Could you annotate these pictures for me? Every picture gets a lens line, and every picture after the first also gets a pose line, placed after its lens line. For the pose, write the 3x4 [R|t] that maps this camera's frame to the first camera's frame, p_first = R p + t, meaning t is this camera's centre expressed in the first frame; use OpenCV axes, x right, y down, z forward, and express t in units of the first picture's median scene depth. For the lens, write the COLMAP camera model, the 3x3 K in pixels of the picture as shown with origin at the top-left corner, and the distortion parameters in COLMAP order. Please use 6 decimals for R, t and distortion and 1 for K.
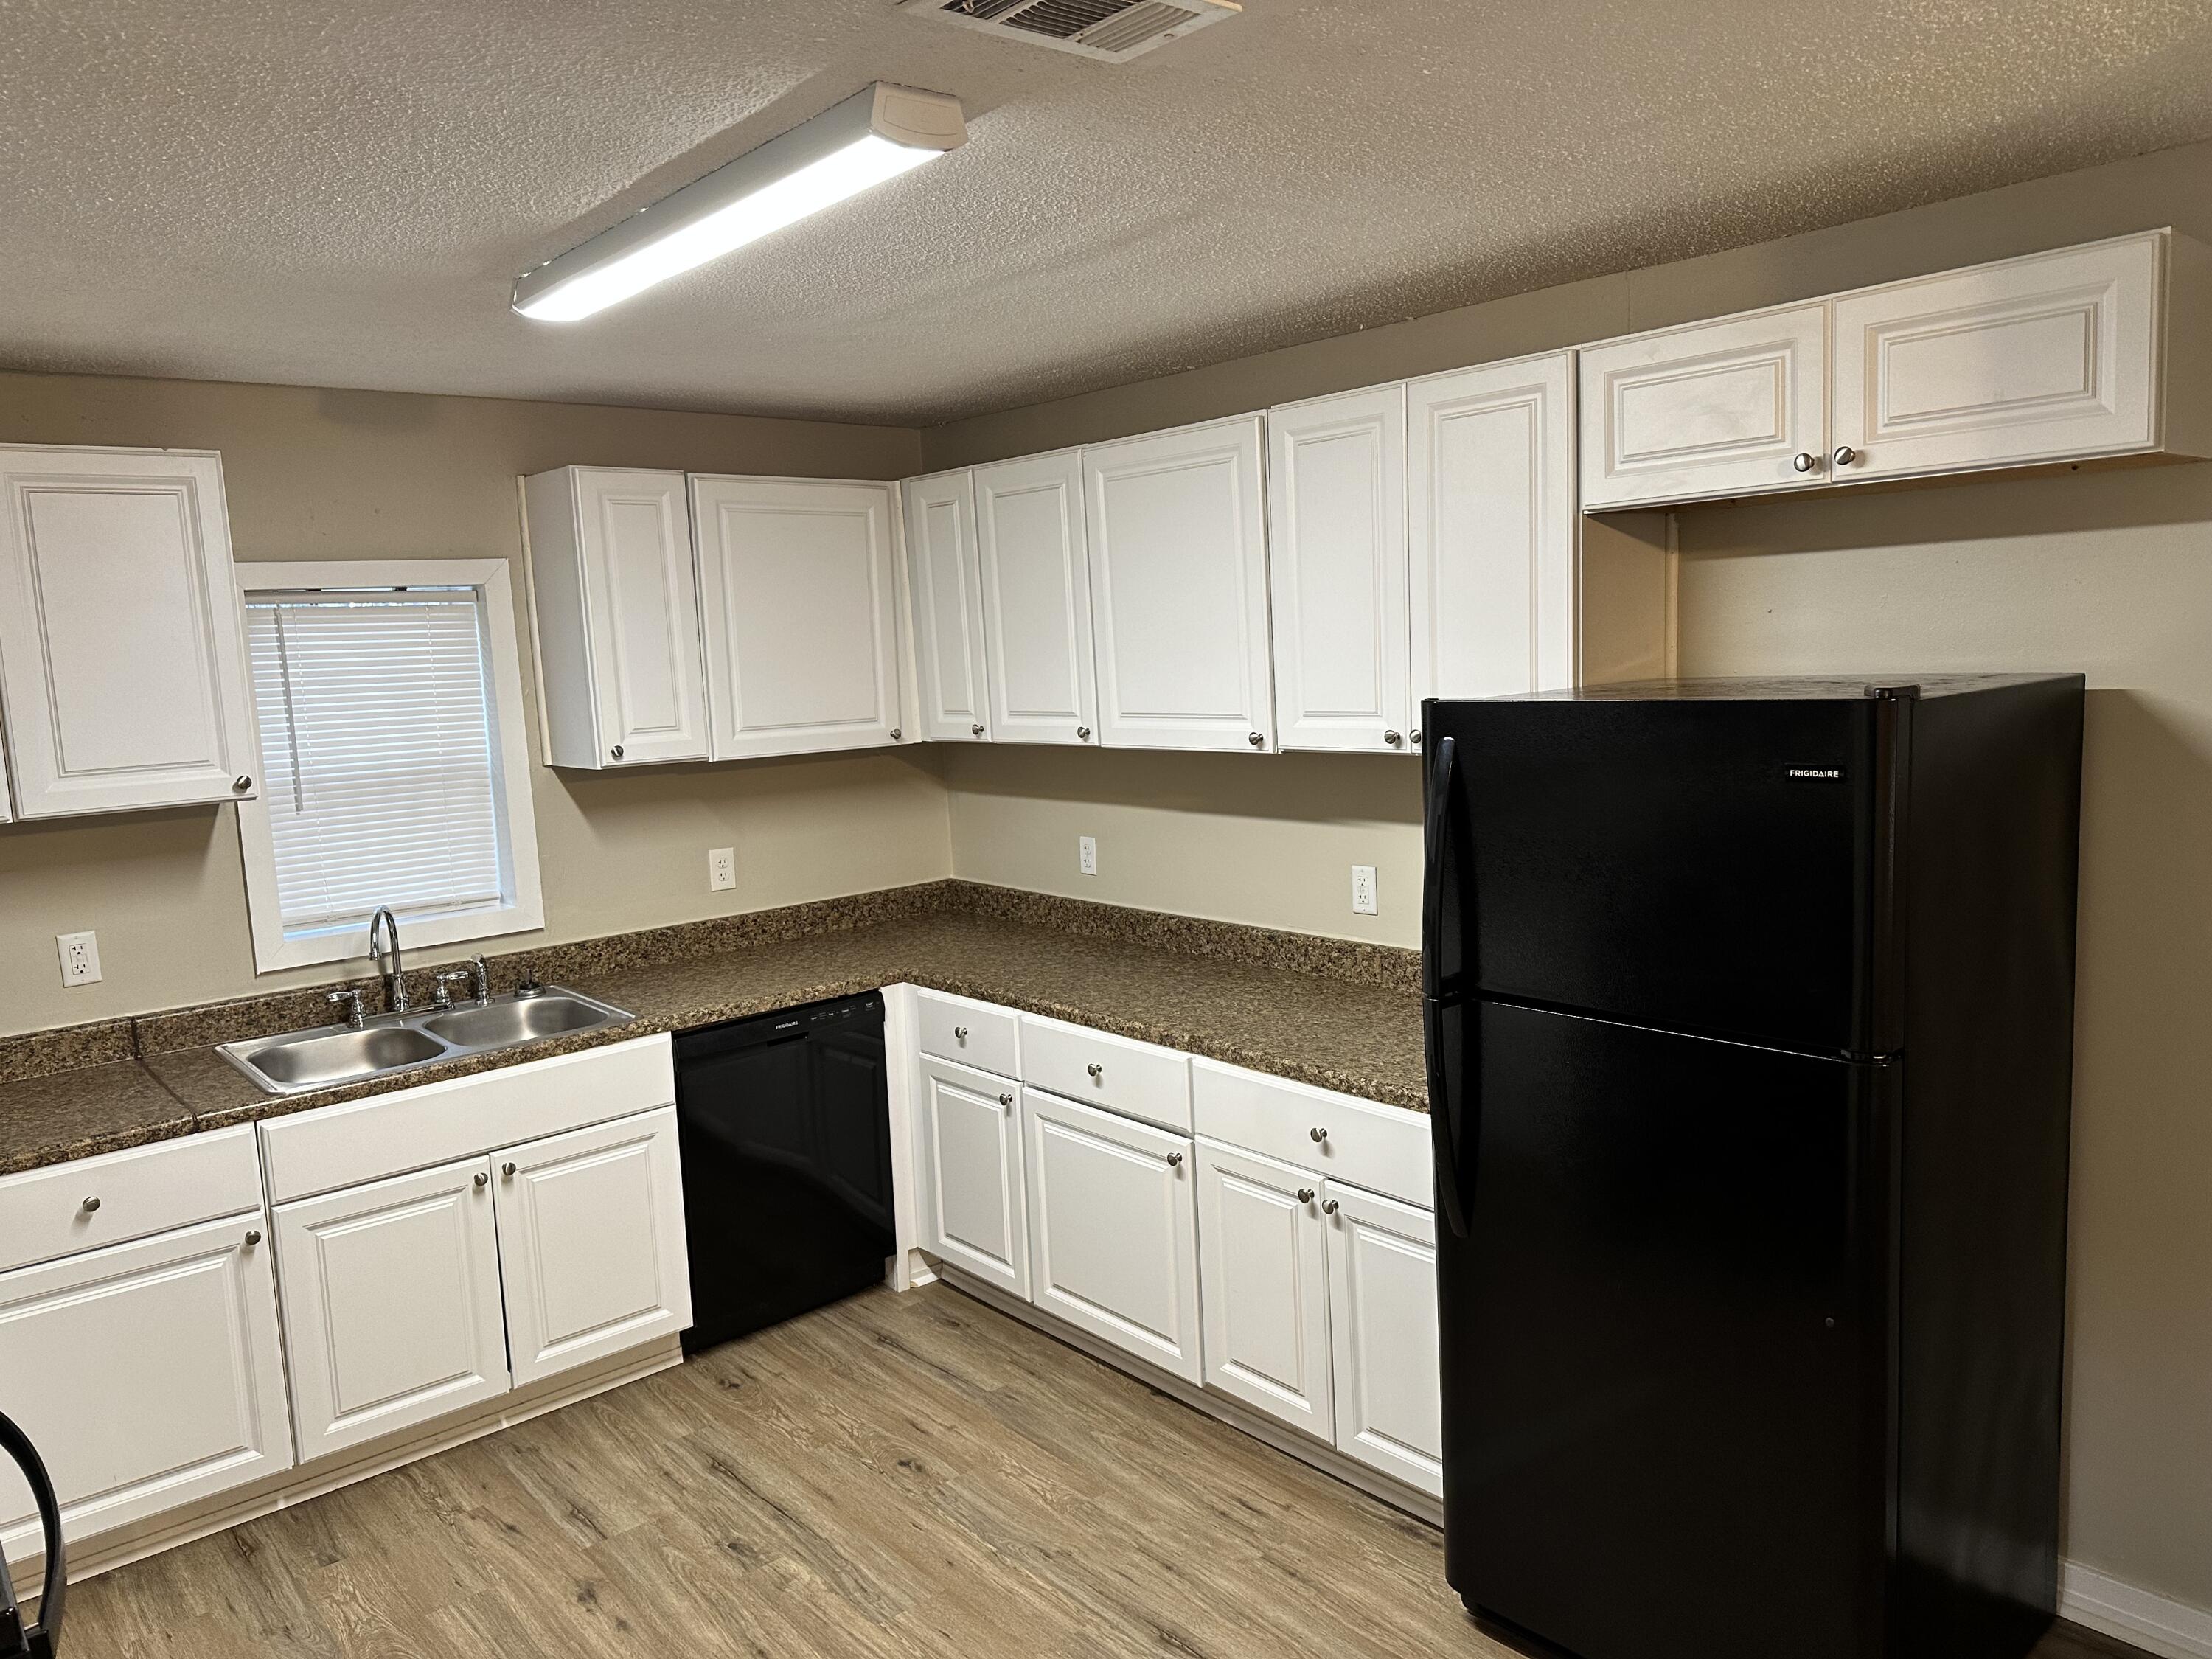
lens RADIAL K [[1568.9, 0, 1100.2], [0, 1568.9, 788.1], [0, 0, 1]] dist [0.136577, -0.184944]
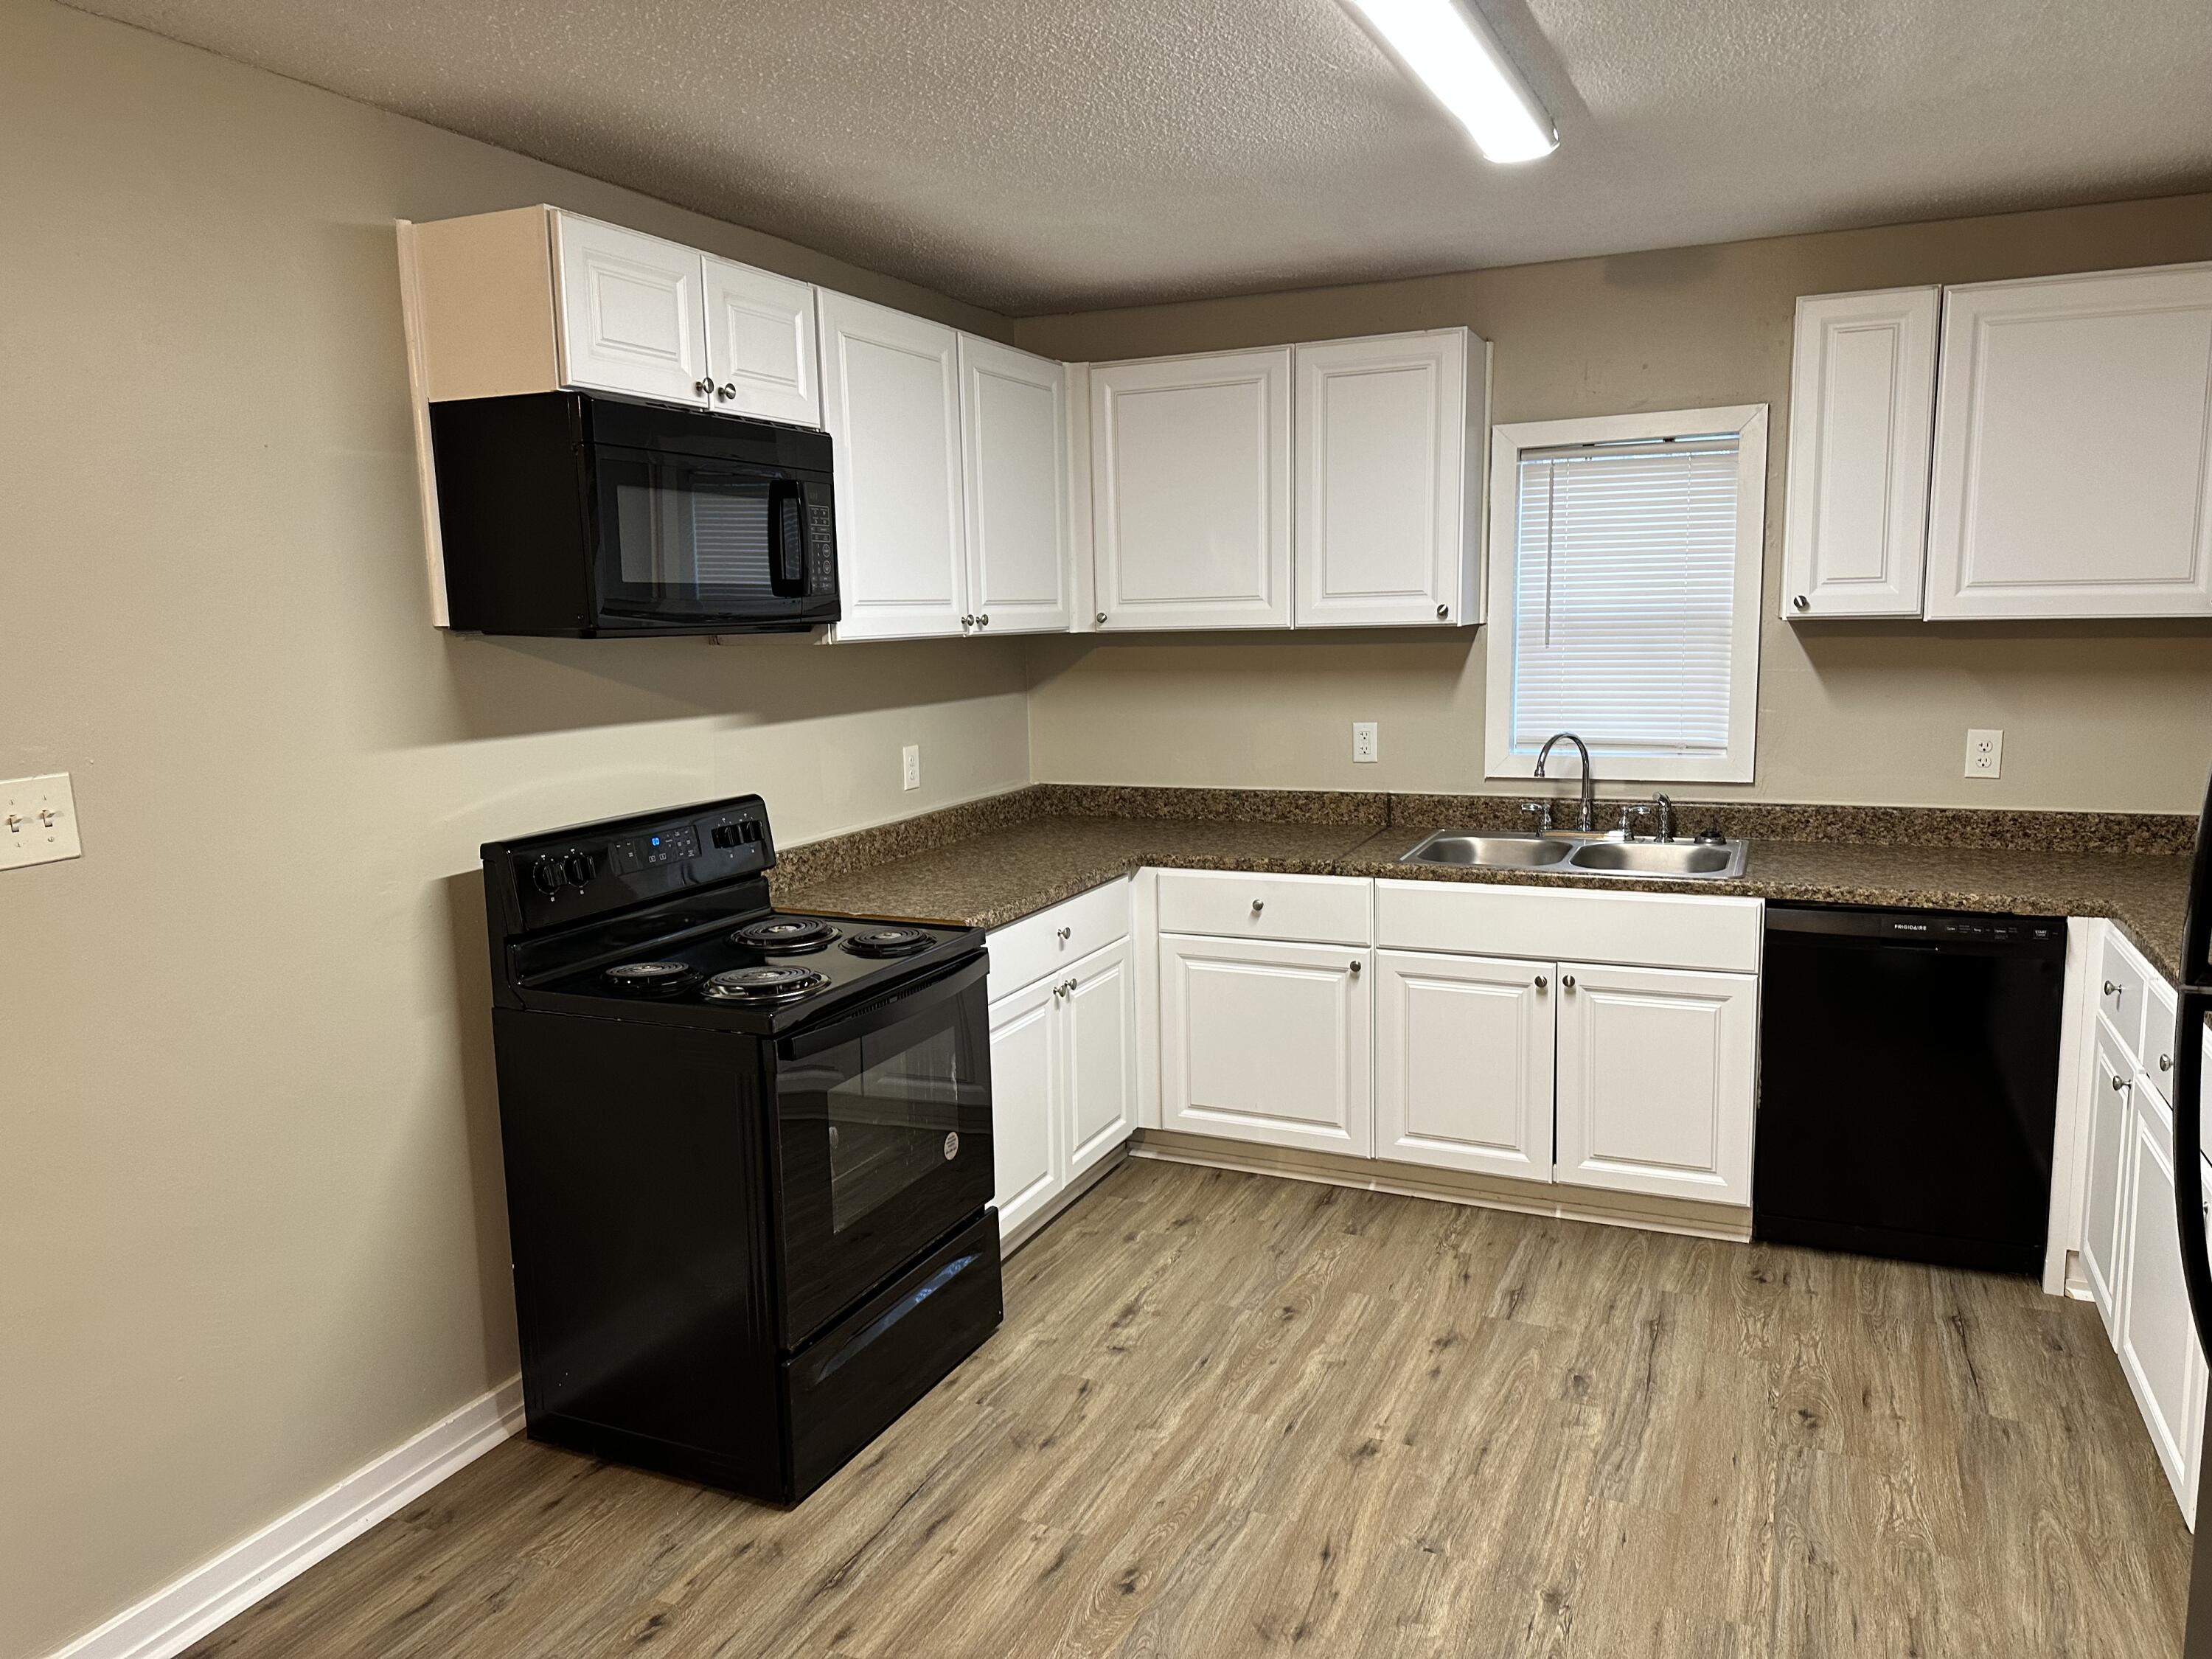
lens RADIAL K [[1579.3, 0, 1114.4], [0, 1579.3, 792.7], [0, 0, 1]] dist [0.123262, -0.149258]
pose [[0.435723, 0.143214, -0.888614, 0.418363], [-0.087265, 0.989331, 0.116657, 0.013986], [0.895841, 0.026715, 0.443572, 0.240686]]
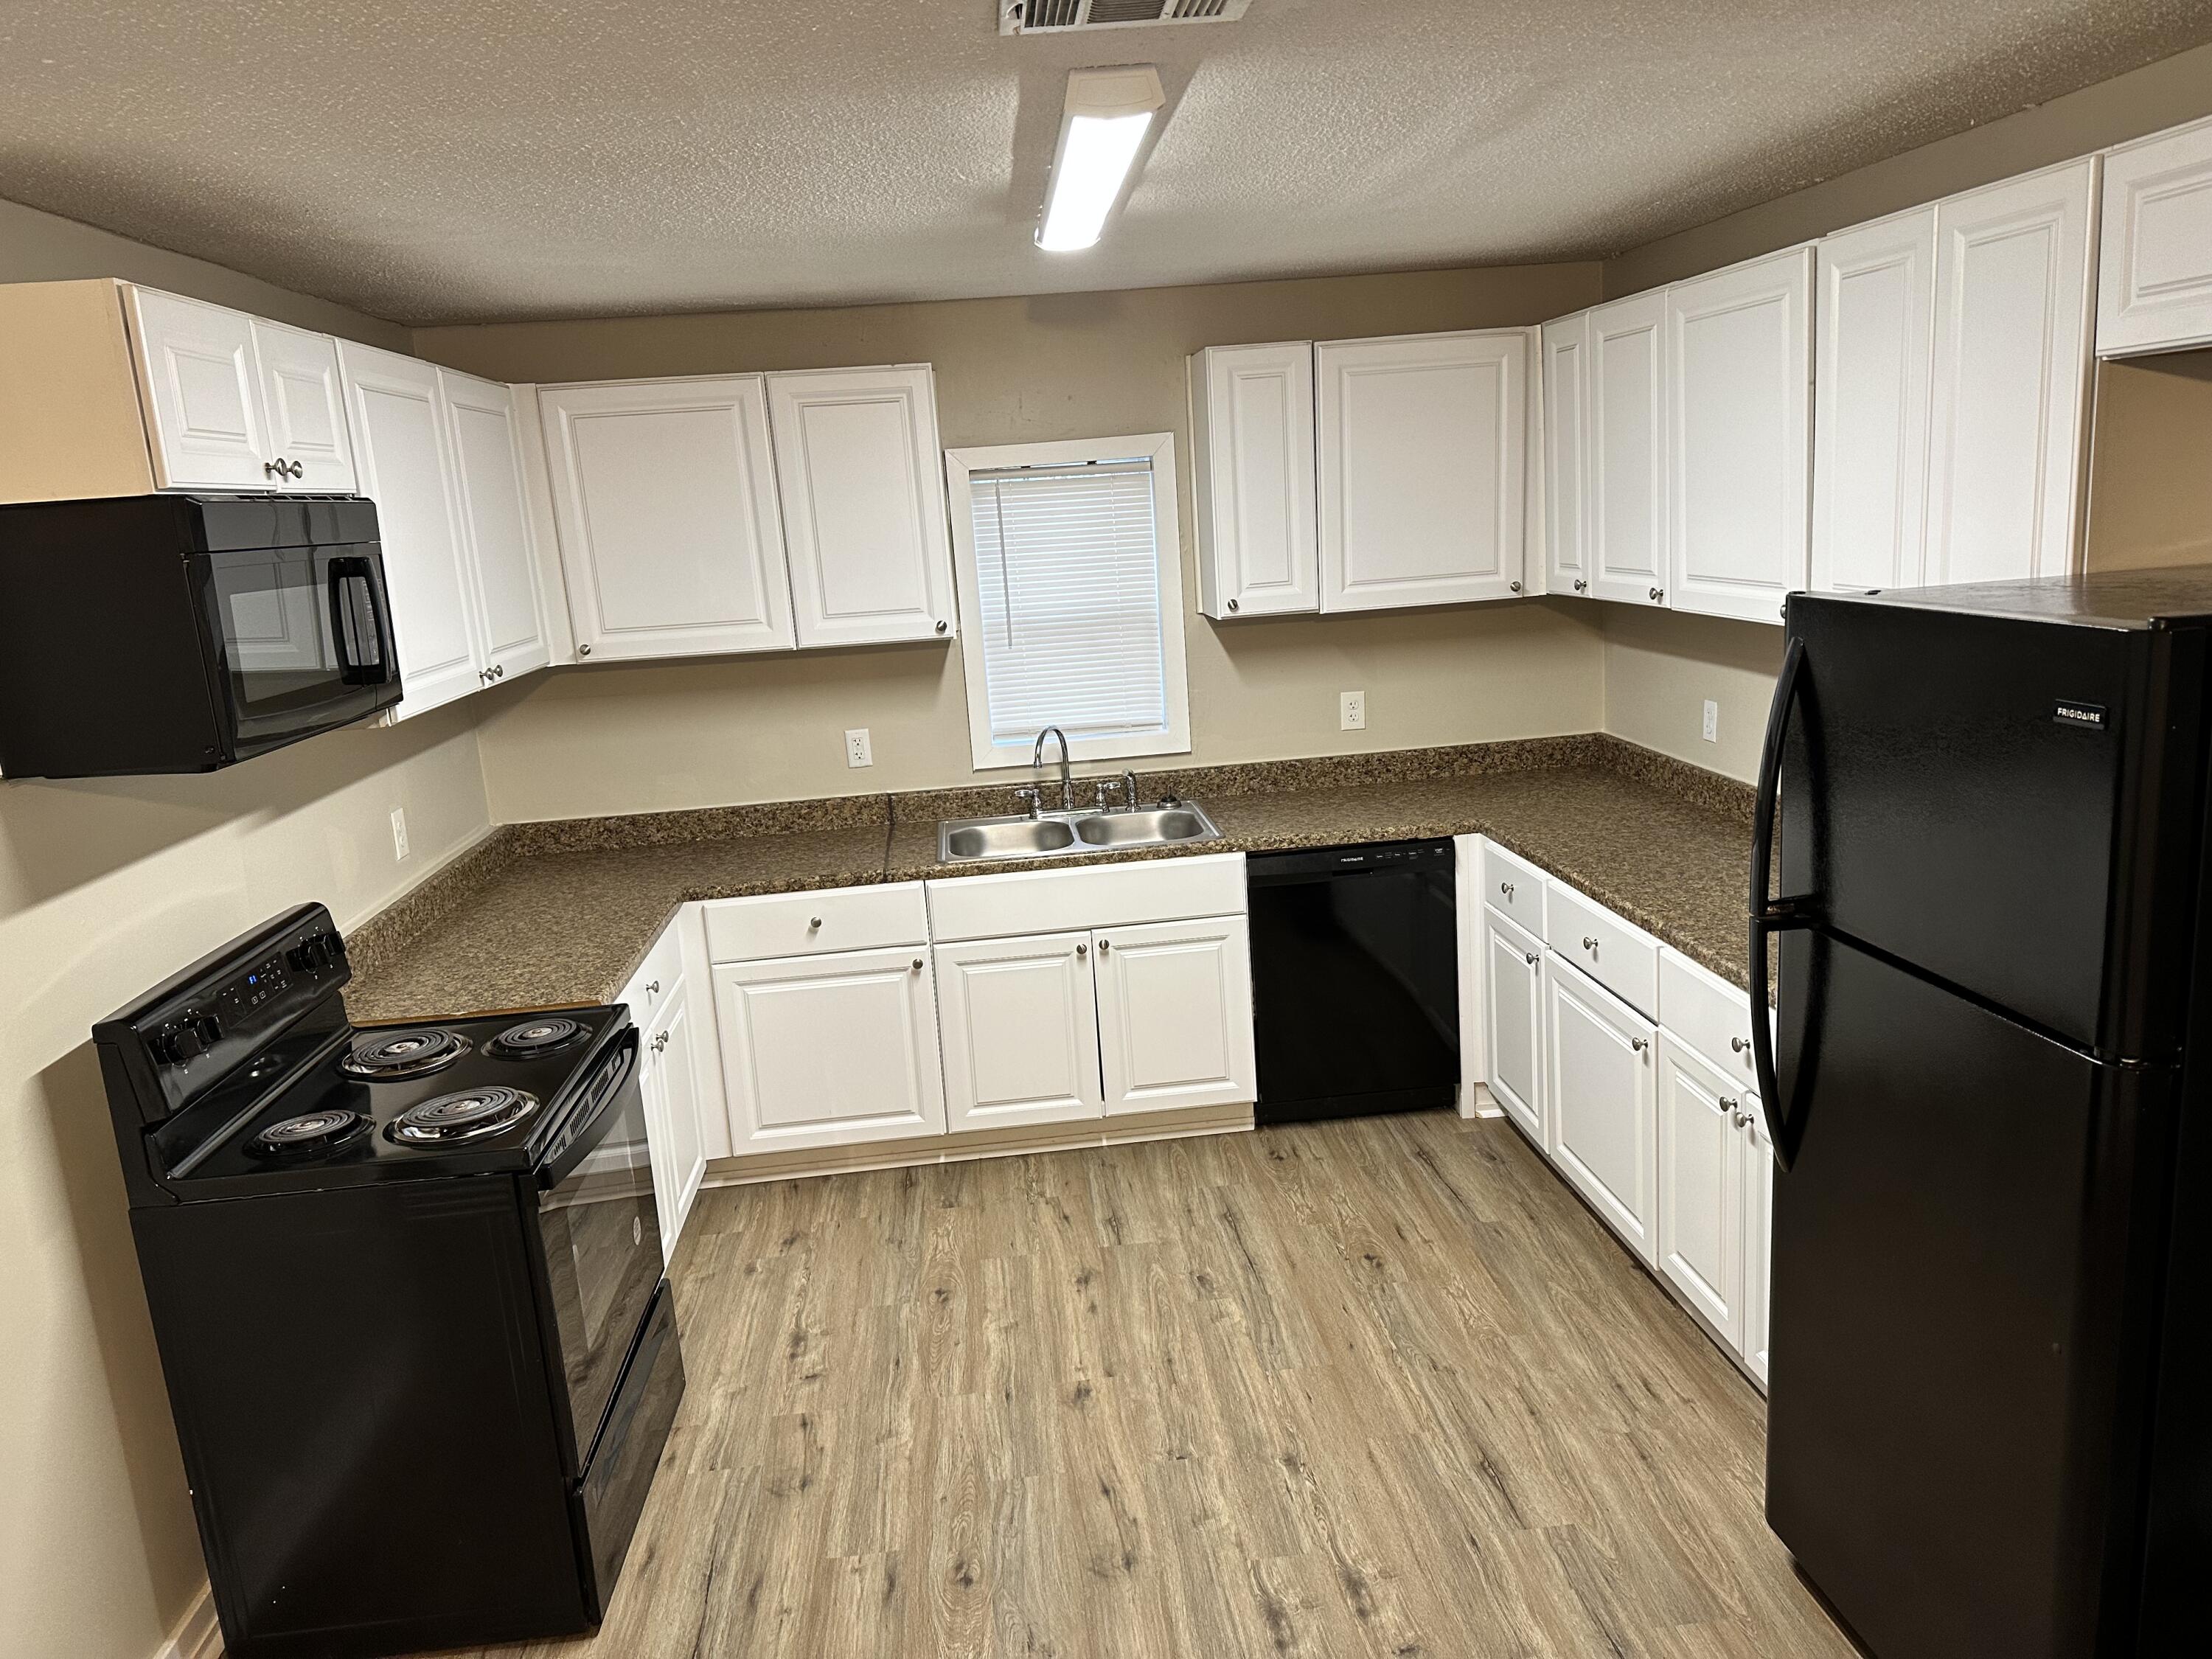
lens RADIAL K [[1568.9, 0, 1100.2], [0, 1568.9, 788.1], [0, 0, 1]] dist [0.136577, -0.184944]
pose [[0.816567, 0.095962, -0.569218, 0.301774], [-0.026668, 0.991304, 0.128863, -0.038599], [0.576634, -0.090045, 0.812025, 0.017067]]
